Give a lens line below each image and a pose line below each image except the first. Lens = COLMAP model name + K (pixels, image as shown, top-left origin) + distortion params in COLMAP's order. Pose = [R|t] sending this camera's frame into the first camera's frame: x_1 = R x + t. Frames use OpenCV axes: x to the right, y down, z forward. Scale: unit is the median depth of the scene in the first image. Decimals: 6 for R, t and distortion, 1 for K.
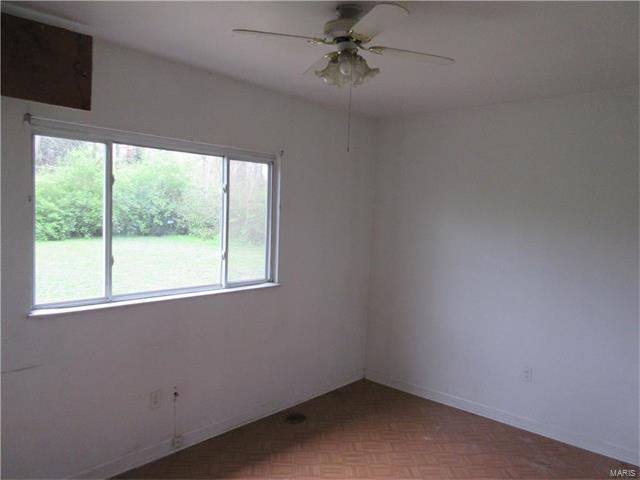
lens RADIAL K [[482.2, 0, 317.9], [0, 482.2, 239.9], [0, 0, 1]] dist [0.008524, 0.000894]
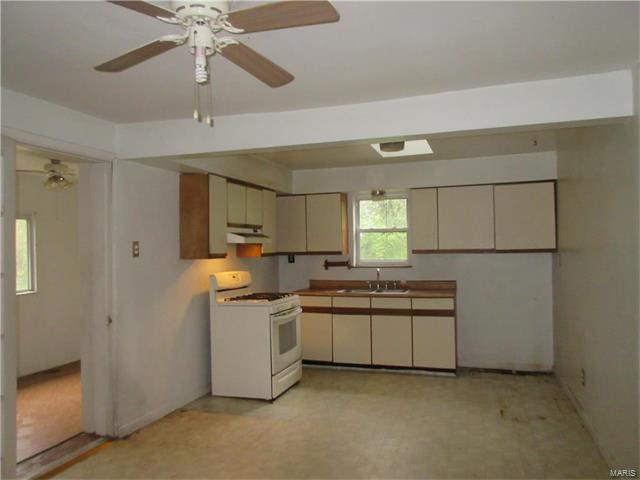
lens RADIAL K [[482.2, 0, 317.9], [0, 482.2, 239.9], [0, 0, 1]] dist [0.008524, 0.000894]
pose [[0.920965, -0.048273, 0.386643, 0.168316], [0.075224, 0.995656, -0.054871, 0.077093], [-0.382315, 0.079619, 0.920596, -0.882480]]
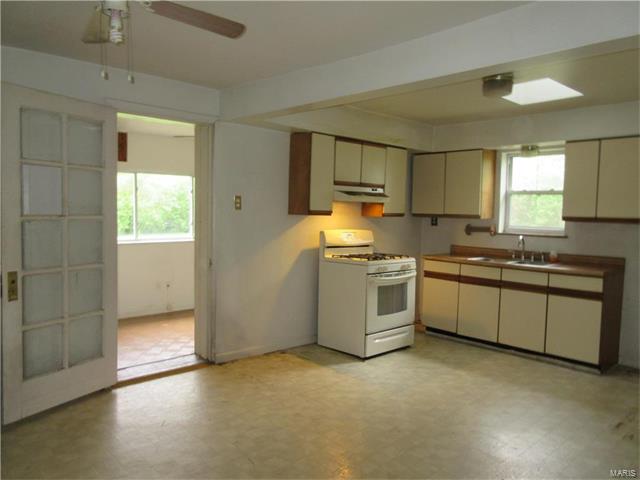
lens RADIAL K [[482.2, 0, 317.9], [0, 482.2, 239.9], [0, 0, 1]] dist [0.008524, 0.000894]
pose [[0.995468, -0.010672, -0.094496, 0.483498], [0.010578, 0.999943, -0.001501, 0.101743], [0.094507, 0.000494, 0.995524, -0.911260]]
